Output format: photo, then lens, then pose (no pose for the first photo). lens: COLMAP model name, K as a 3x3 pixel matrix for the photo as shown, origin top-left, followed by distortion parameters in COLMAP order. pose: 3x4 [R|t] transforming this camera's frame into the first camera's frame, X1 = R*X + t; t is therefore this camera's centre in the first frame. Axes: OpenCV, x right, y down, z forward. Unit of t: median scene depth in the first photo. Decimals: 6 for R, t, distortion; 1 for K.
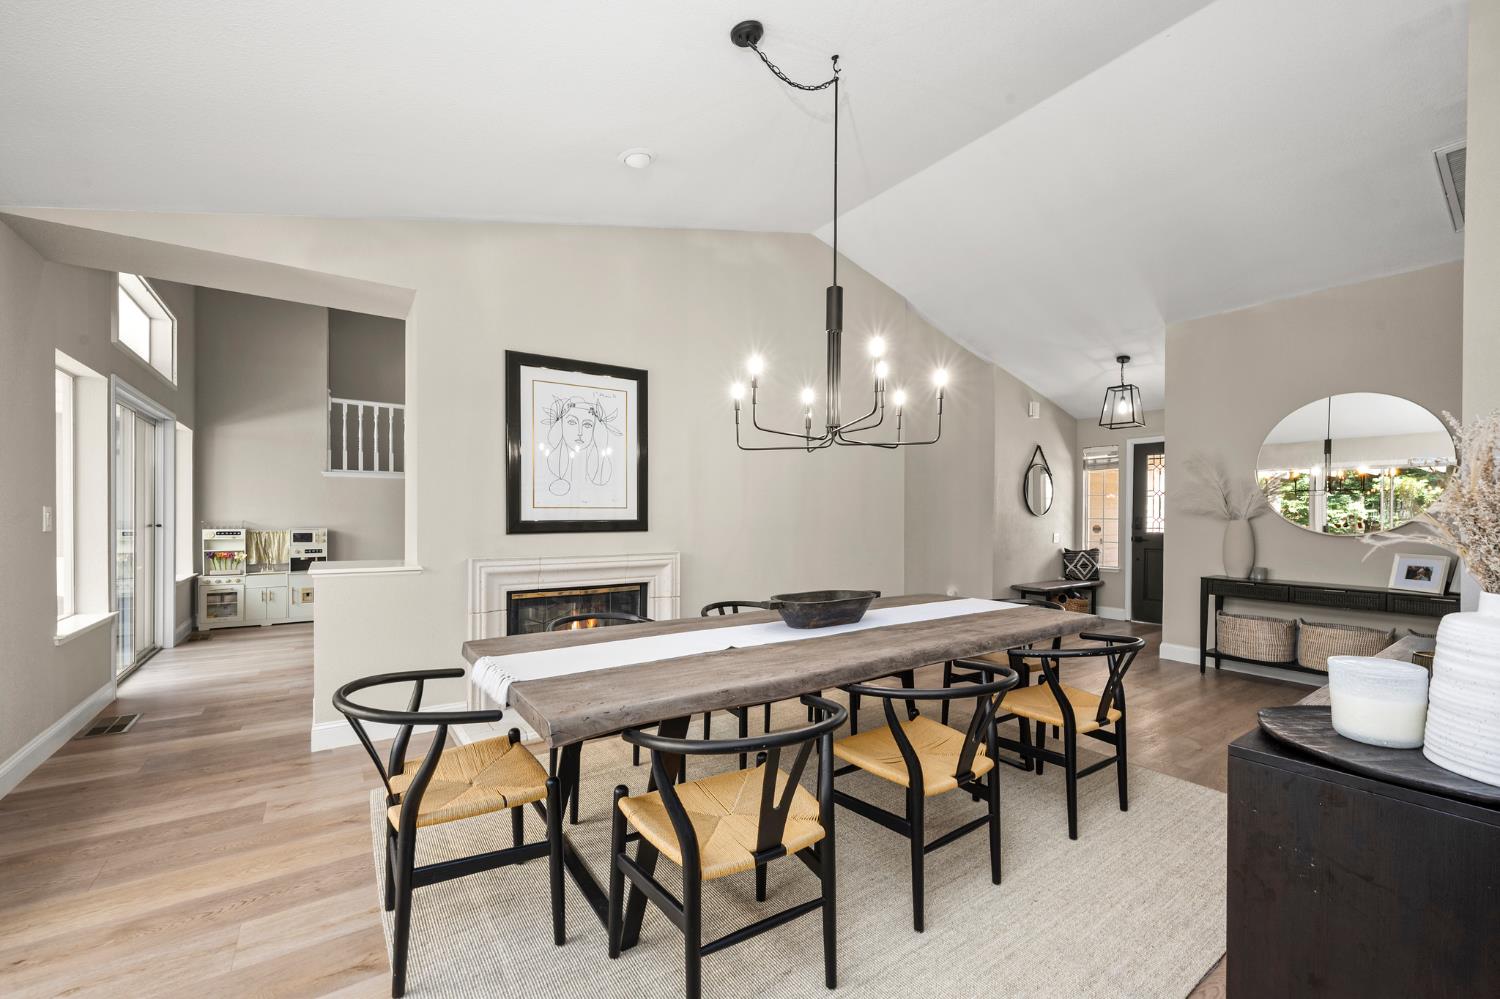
lens RADIAL K [[614.6, 0, 752.4], [0, 614.6, 514.5], [0, 0, 1]] dist [0.000305, -0.000043]
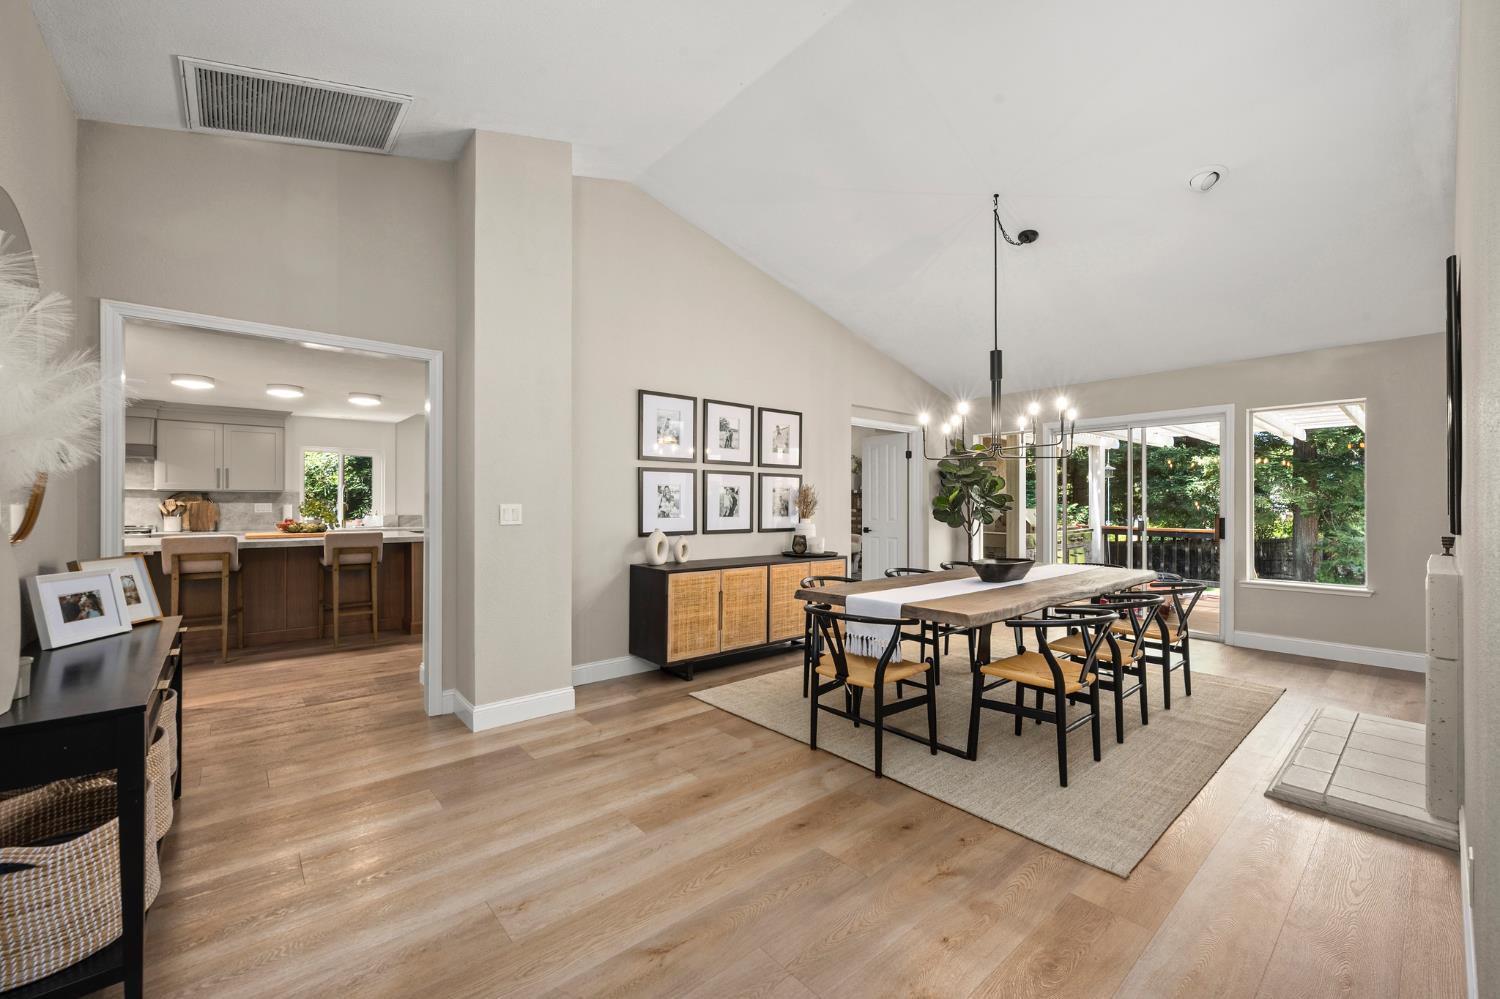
lens RADIAL K [[614.6, 0, 751.0], [0, 614.6, 494.5], [0, 0, 1]] dist [0.000305, -0.000043]
pose [[0.996501, 0.001566, 0.083567, -0.558392], [-0.000433, 0.999908, -0.013584, -0.006218], [-0.083581, 0.013501, 0.996410, -0.398943]]
